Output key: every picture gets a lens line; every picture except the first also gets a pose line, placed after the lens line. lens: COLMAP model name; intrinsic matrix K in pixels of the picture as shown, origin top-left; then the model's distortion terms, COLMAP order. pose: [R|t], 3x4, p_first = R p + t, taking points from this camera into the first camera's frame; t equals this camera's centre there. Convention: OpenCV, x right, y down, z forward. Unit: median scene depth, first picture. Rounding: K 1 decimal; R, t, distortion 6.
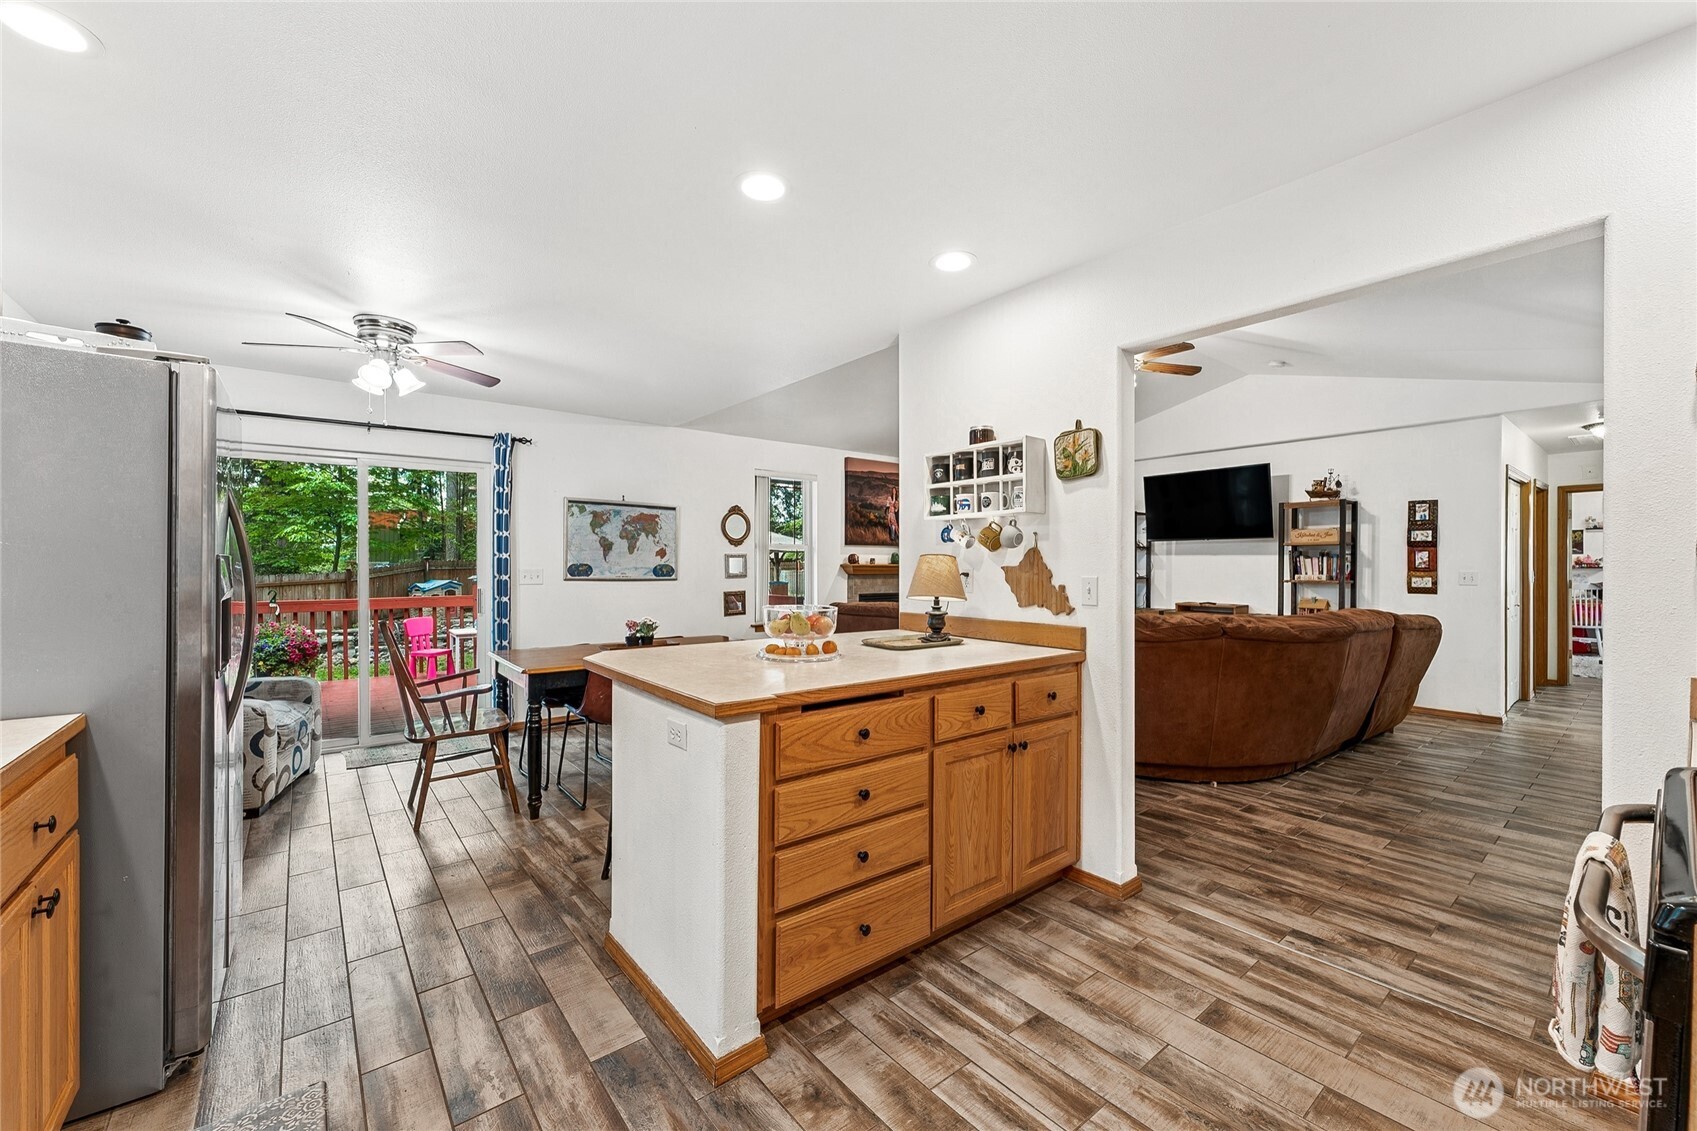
lens RADIAL K [[672.5, 0, 853.2], [0, 672.5, 562.9], [0, 0, 1]] dist [0.003485, 0.000240]
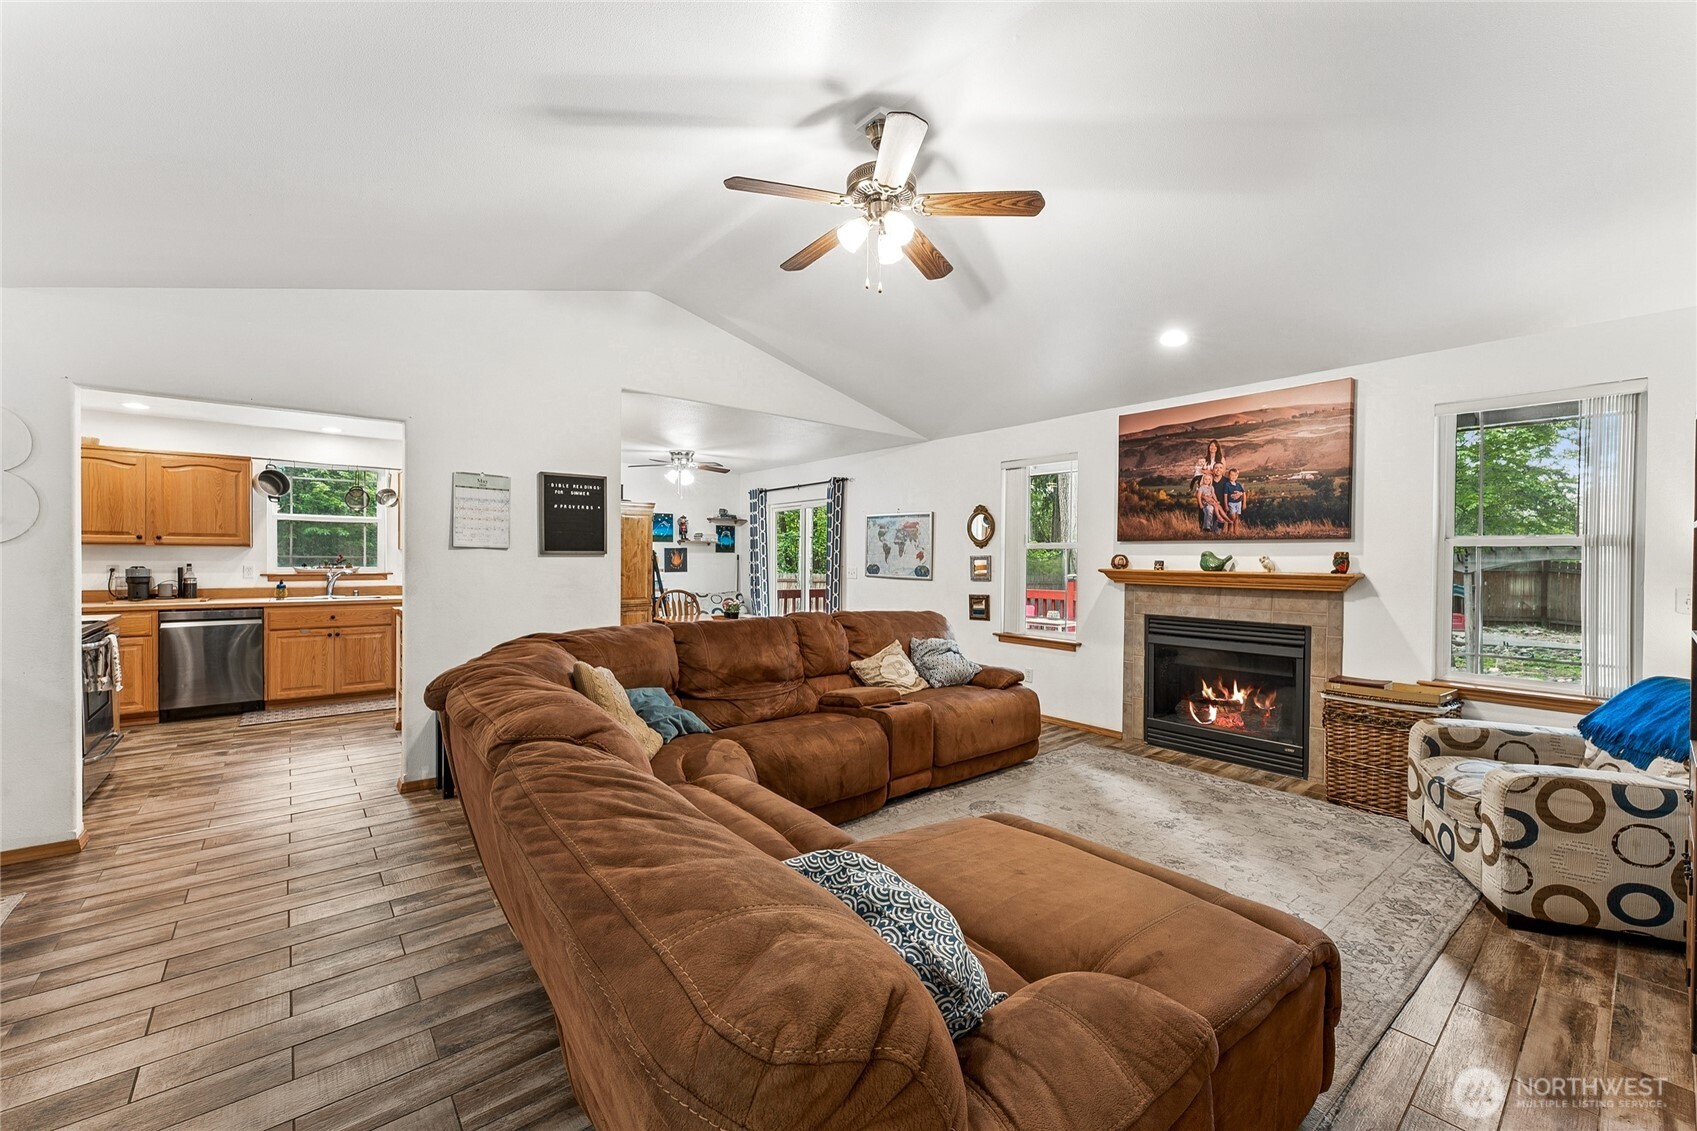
lens RADIAL K [[672.5, 0, 853.2], [0, 672.5, 562.9], [0, 0, 1]] dist [0.003485, 0.000240]
pose [[0.010465, 0.005623, -0.999929, 0.845225], [-0.006710, 0.999962, 0.005553, -0.008089], [0.999923, 0.006651, 0.010502, 0.876484]]
